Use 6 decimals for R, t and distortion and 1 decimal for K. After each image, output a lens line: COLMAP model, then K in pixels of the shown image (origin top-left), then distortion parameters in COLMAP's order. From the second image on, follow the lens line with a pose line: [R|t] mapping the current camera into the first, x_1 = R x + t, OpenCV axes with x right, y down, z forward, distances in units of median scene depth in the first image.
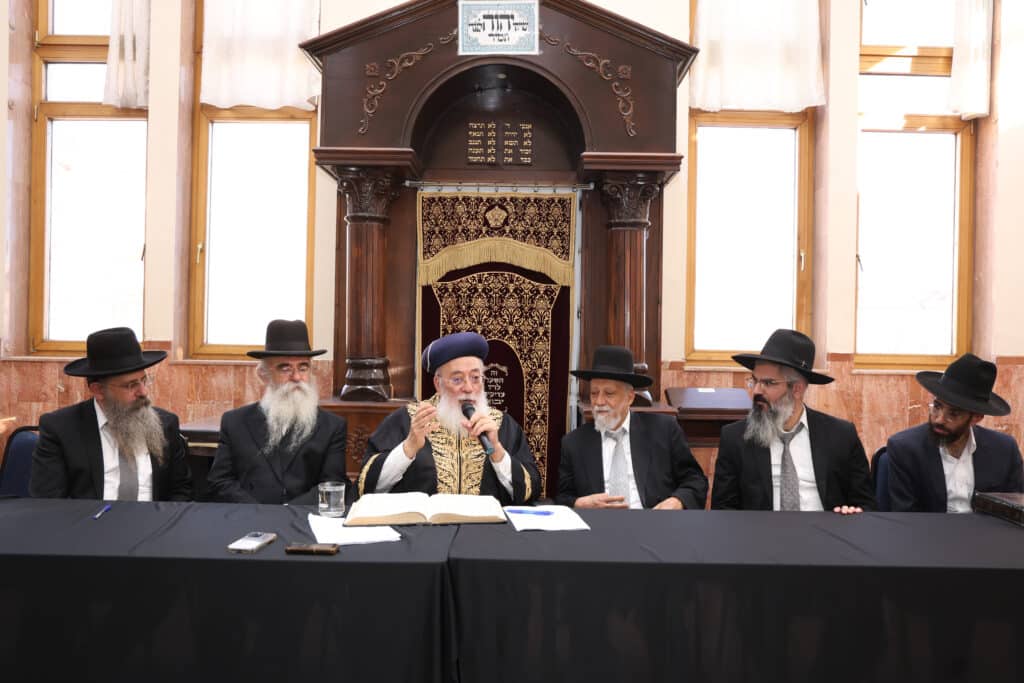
lens RADIAL K [[728.6, 0, 510.6], [0, 728.6, 343.3], [0, 0, 1]] dist [-0.066608, 0.046439]
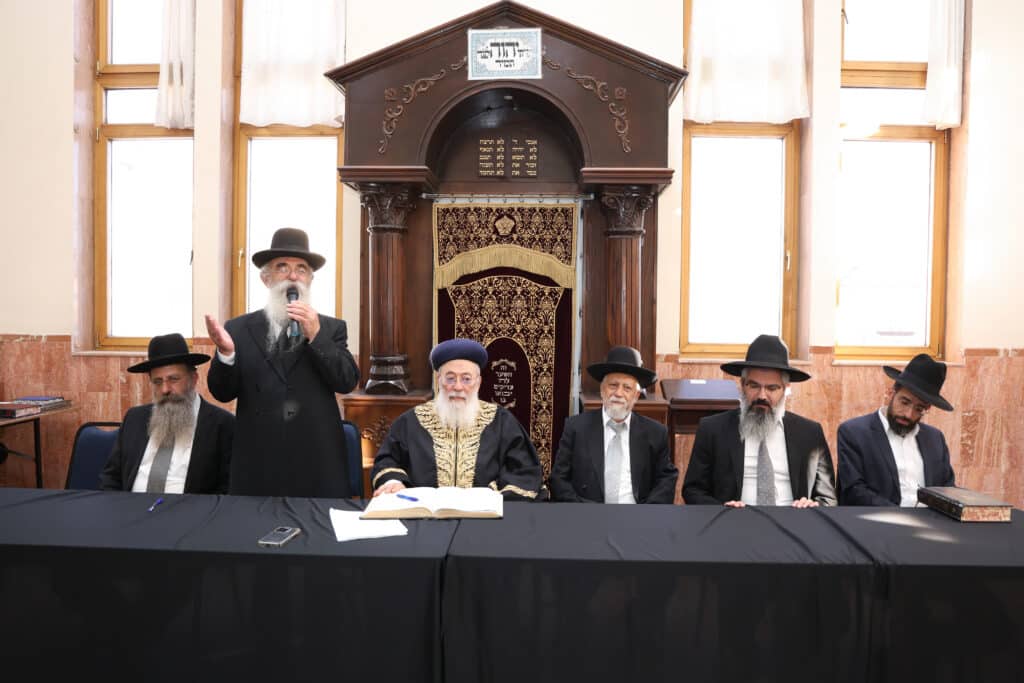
lens RADIAL K [[677.2, 0, 514.7], [0, 677.2, 336.9], [0, 0, 1]] dist [-0.091462, 0.045080]
pose [[0.999510, -0.004136, -0.031039, 0.026049], [0.005041, 0.999563, 0.029133, -0.035536], [0.030905, -0.029276, 0.999094, -0.023572]]
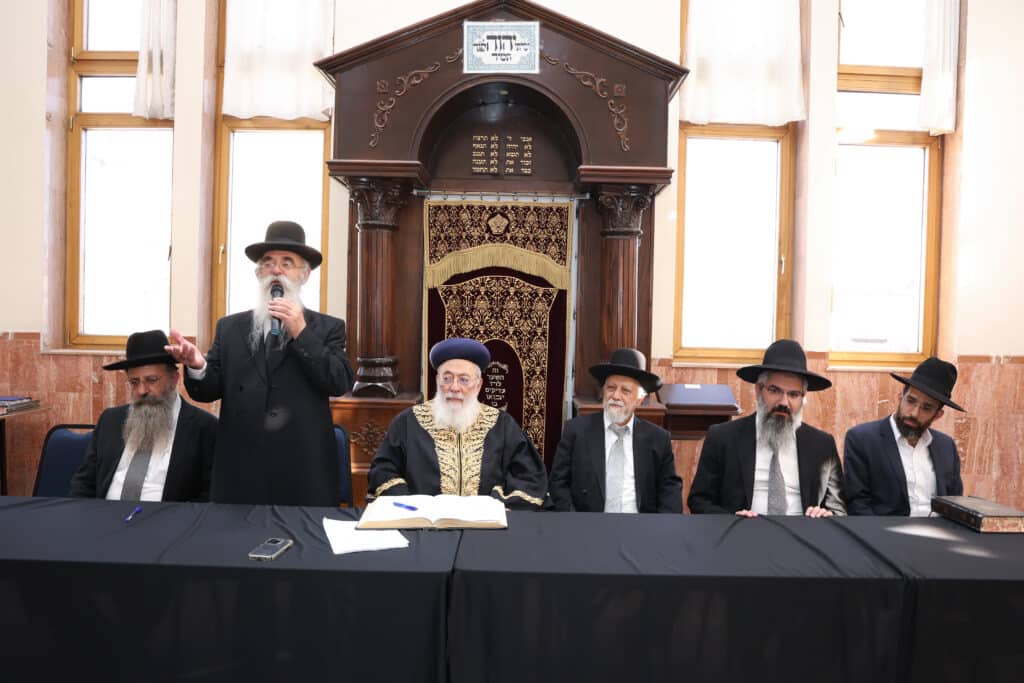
lens RADIAL K [[677.2, 0, 512.8], [0, 677.2, 336.9], [0, 0, 1]] dist [-0.091462, 0.045080]
pose [[0.999977, 0.005969, 0.003355, -0.000671], [-0.006045, 0.999710, 0.023299, -0.031796], [-0.003215, -0.023319, 0.999723, 0.005636]]
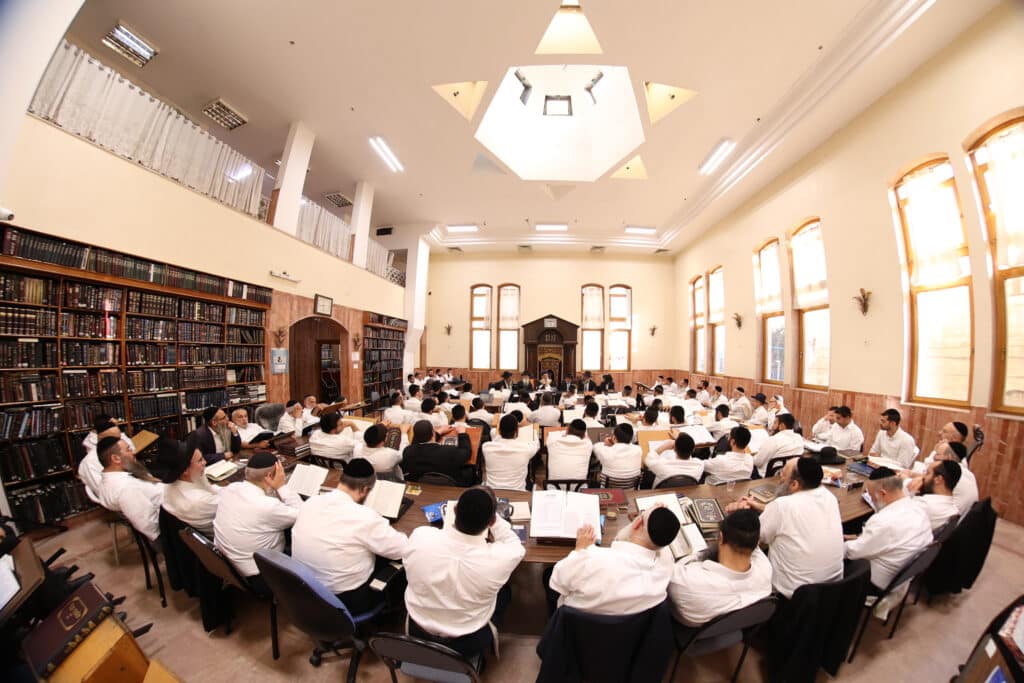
lens RADIAL K [[316.2, 0, 544.0], [0, 316.2, 330.7], [0, 0, 1]] dist [-0.043798, 0.000281]
pose [[0.999940, -0.006969, -0.008494, -0.048078], [0.006479, 0.998389, -0.056374, -0.187212], [0.008873, 0.056316, 0.998374, -1.819982]]
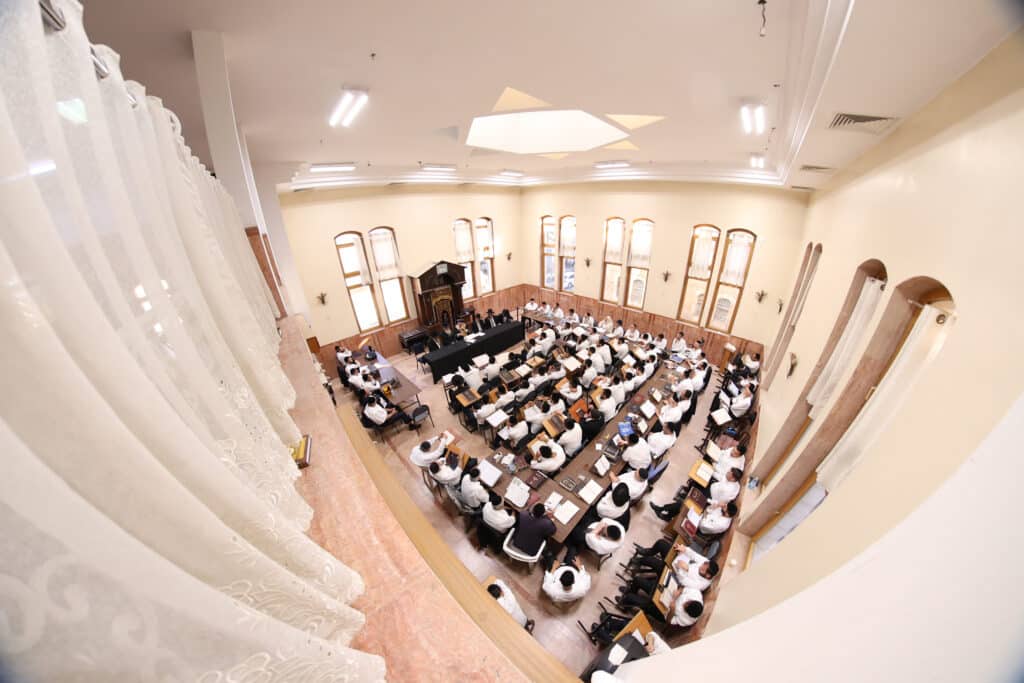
lens RADIAL K [[316.2, 0, 539.0], [0, 316.2, 334.3], [0, 0, 1]] dist [-0.043798, 0.000281]
pose [[0.656615, -0.341938, 0.672261, -1.523251], [0.007438, 0.894218, 0.447569, -1.132150], [-0.754189, -0.288880, 0.589700, -1.528661]]
